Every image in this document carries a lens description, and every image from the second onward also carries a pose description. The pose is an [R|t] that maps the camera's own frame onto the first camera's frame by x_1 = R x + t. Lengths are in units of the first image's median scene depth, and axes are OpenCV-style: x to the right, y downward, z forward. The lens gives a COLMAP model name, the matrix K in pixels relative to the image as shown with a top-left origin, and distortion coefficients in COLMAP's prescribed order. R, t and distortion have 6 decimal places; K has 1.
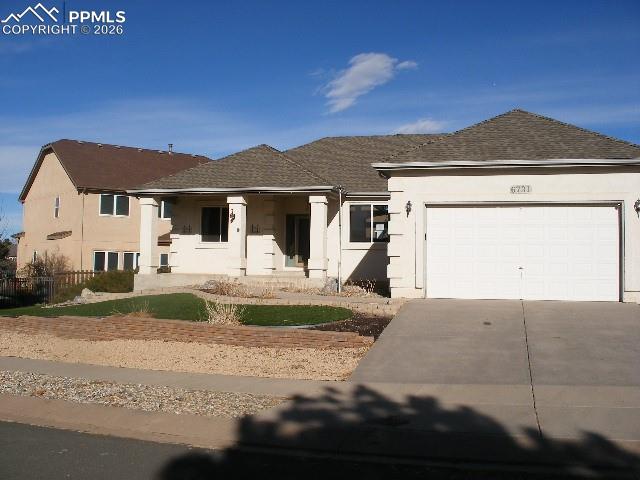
lens RADIAL K [[681.2, 0, 320.9], [0, 681.2, 222.8], [0, 0, 1]] dist [-0.203872, 0.222776]
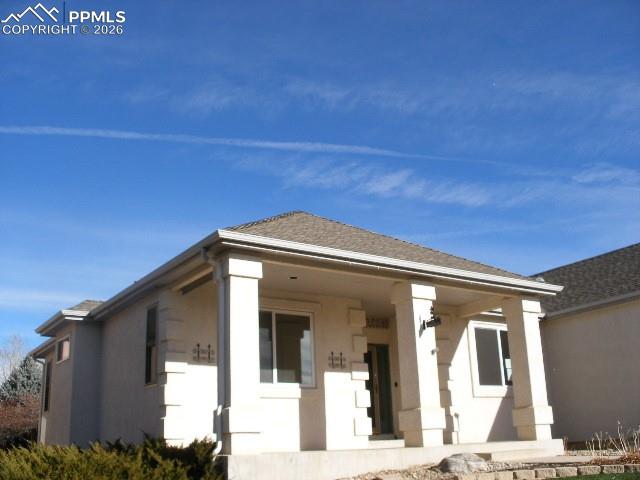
lens RADIAL K [[689.3, 0, 337.9], [0, 689.3, 220.7], [0, 0, 1]] dist [-0.298344, 0.624312]
pose [[0.617424, 0.218125, 0.755784, -0.529480], [0.003708, 0.959969, -0.280083, 0.054333], [-0.786622, 0.175733, 0.591899, 0.695469]]
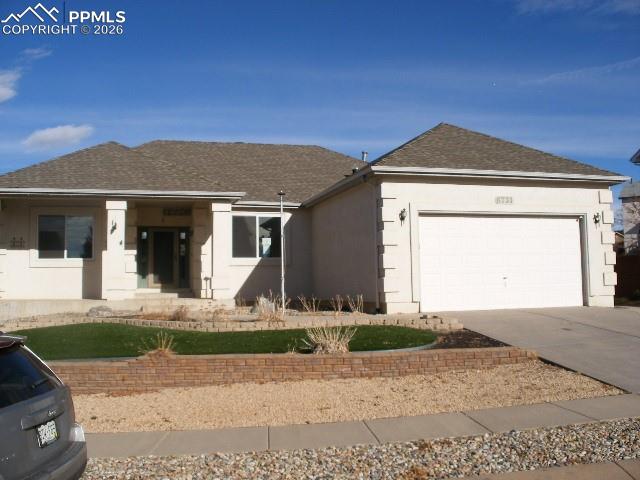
lens RADIAL K [[681.2, 0, 320.9], [0, 681.2, 222.8], [0, 0, 1]] dist [-0.203872, 0.222776]
pose [[0.854764, 0.021694, 0.518563, -0.311423], [-0.002198, 0.999268, -0.038181, 0.015918], [-0.519012, 0.031495, 0.854187, 0.183364]]
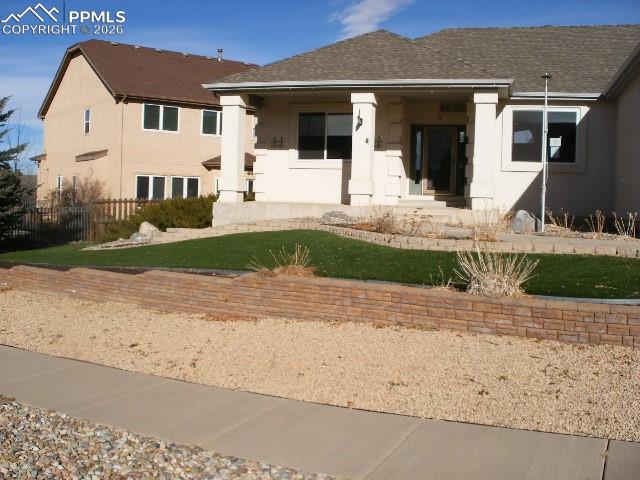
lens RADIAL K [[681.2, 0, 320.9], [0, 681.2, 222.8], [0, 0, 1]] dist [-0.203872, 0.222776]
pose [[0.999841, 0.013329, -0.011867, -0.150126], [-0.012114, 0.995198, 0.097133, 0.025933], [0.013104, -0.096974, 0.995201, 0.271001]]
